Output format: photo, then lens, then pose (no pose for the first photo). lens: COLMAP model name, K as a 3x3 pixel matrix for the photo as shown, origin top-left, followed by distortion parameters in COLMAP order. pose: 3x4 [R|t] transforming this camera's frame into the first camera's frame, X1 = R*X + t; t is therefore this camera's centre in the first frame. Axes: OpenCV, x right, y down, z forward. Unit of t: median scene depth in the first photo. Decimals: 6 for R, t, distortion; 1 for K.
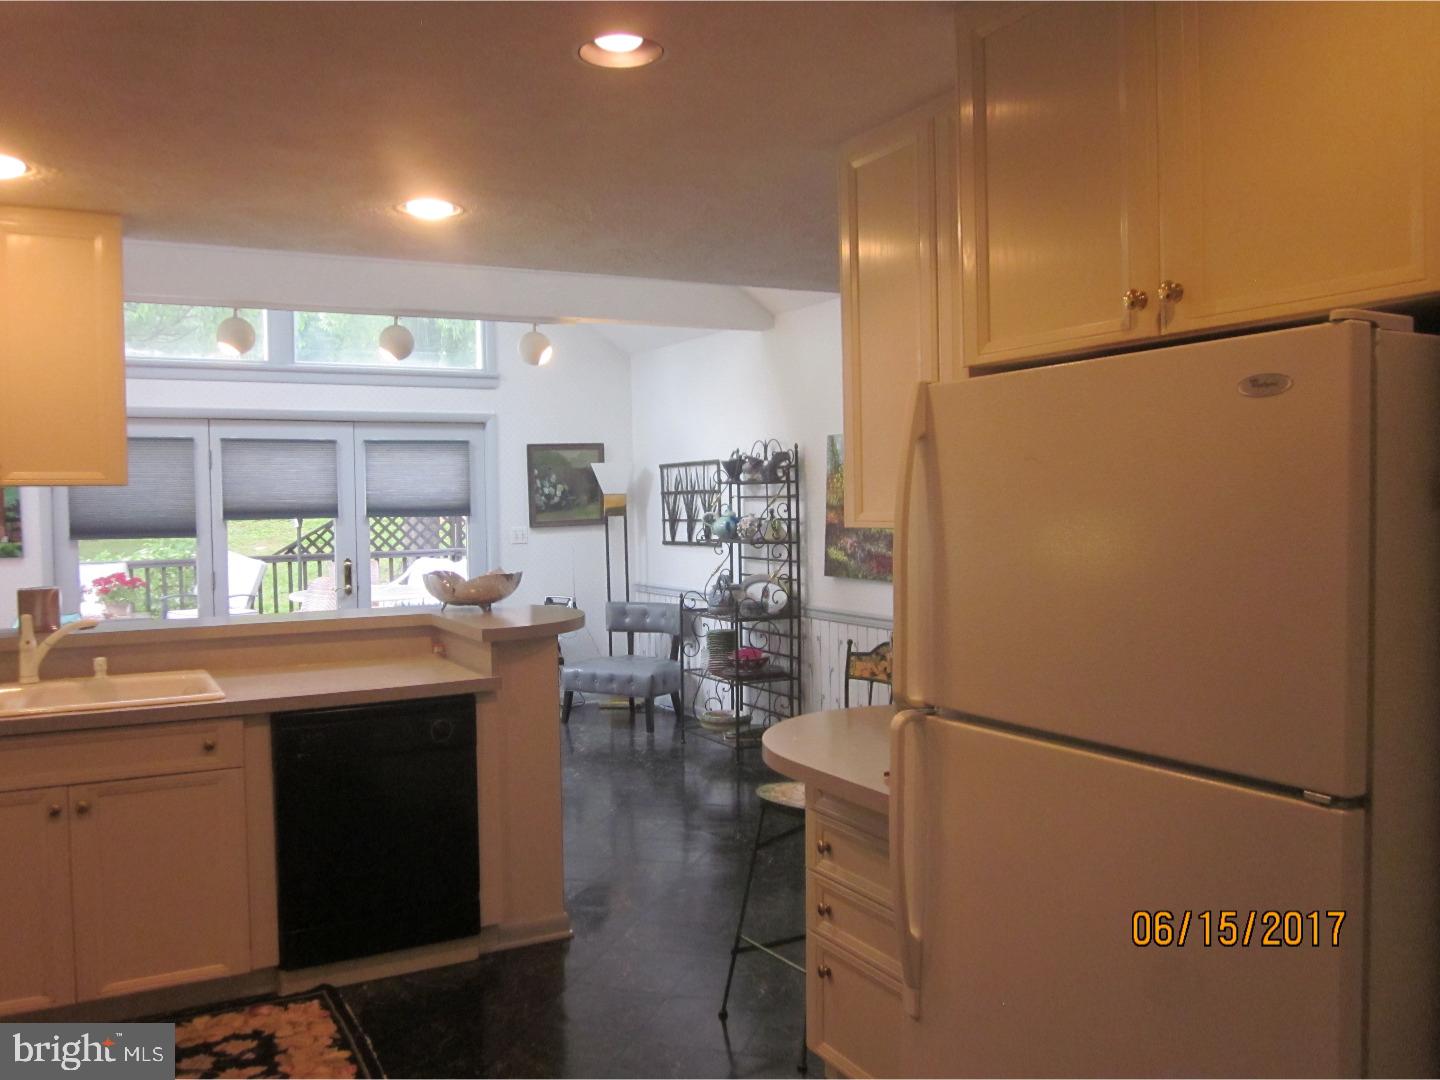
lens RADIAL K [[1201.1, 0, 717.9], [0, 1201.1, 534.8], [0, 0, 1]] dist [-0.024828, -0.005868]
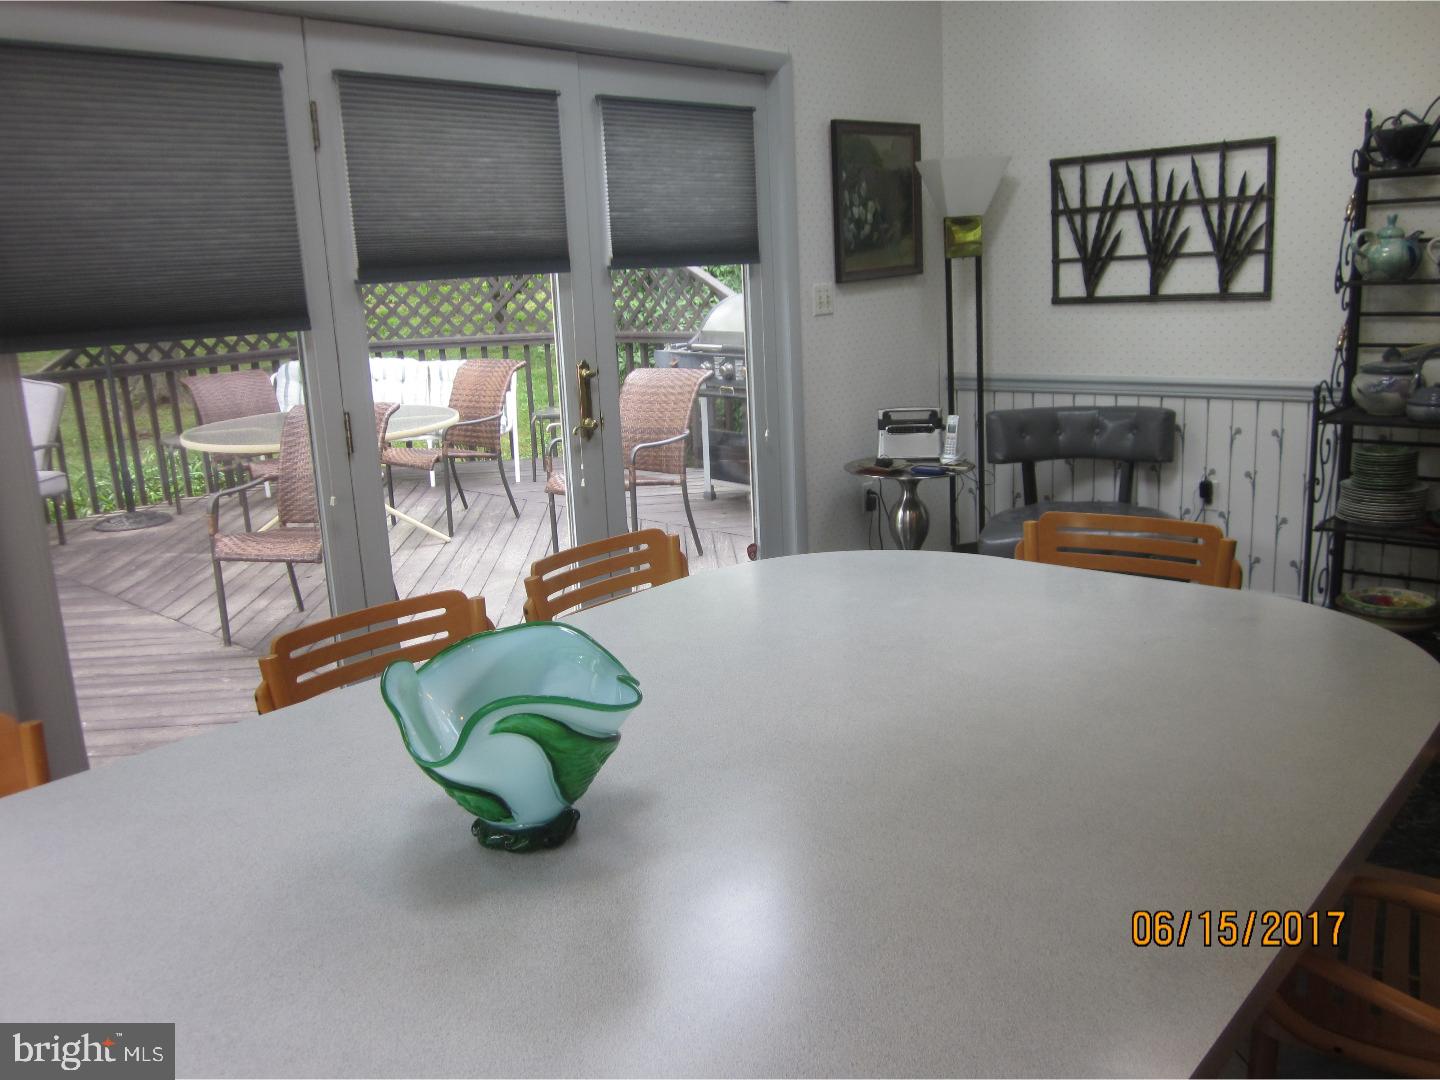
lens RADIAL K [[1201.1, 0, 717.9], [0, 1201.1, 534.8], [0, 0, 1]] dist [-0.024828, -0.005868]
pose [[0.935243, -0.110407, 0.336348, -0.411975], [0.047695, 0.980757, 0.189316, 0.000128], [-0.350778, -0.161014, 0.922513, 0.527324]]
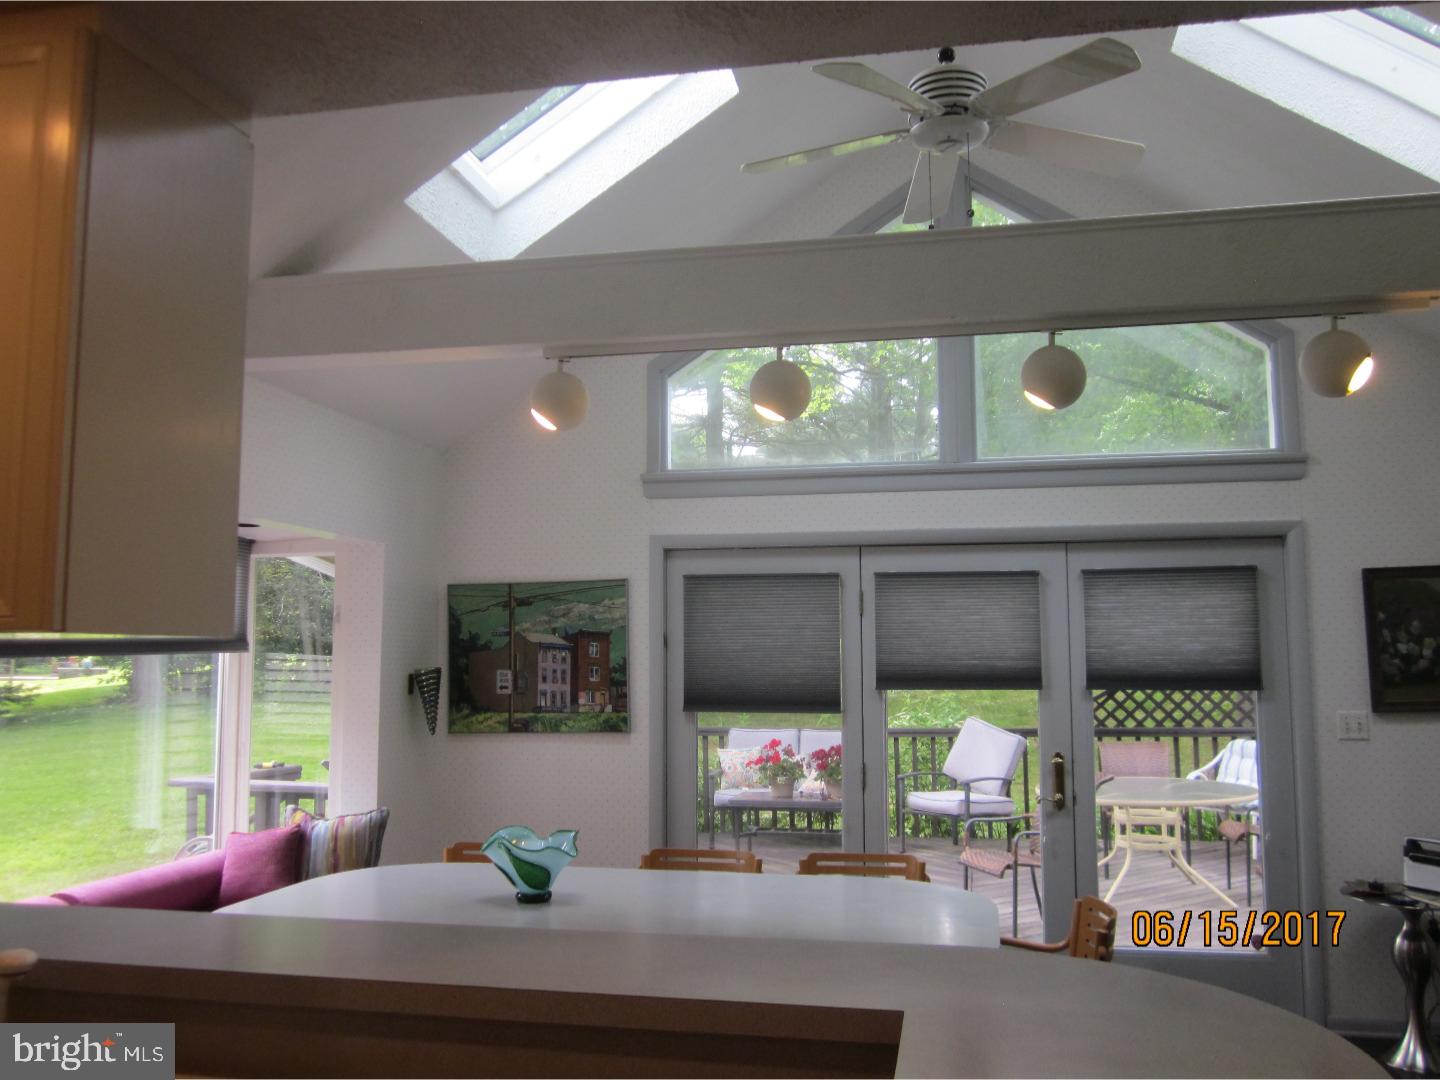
lens RADIAL K [[1201.1, 0, 717.9], [0, 1201.1, 534.8], [0, 0, 1]] dist [-0.024828, -0.005868]
pose [[0.770038, -0.056071, -0.635529, -0.031304], [-0.026886, 0.992394, -0.120132, -0.013947], [0.637431, 0.109593, 0.762673, 0.364349]]
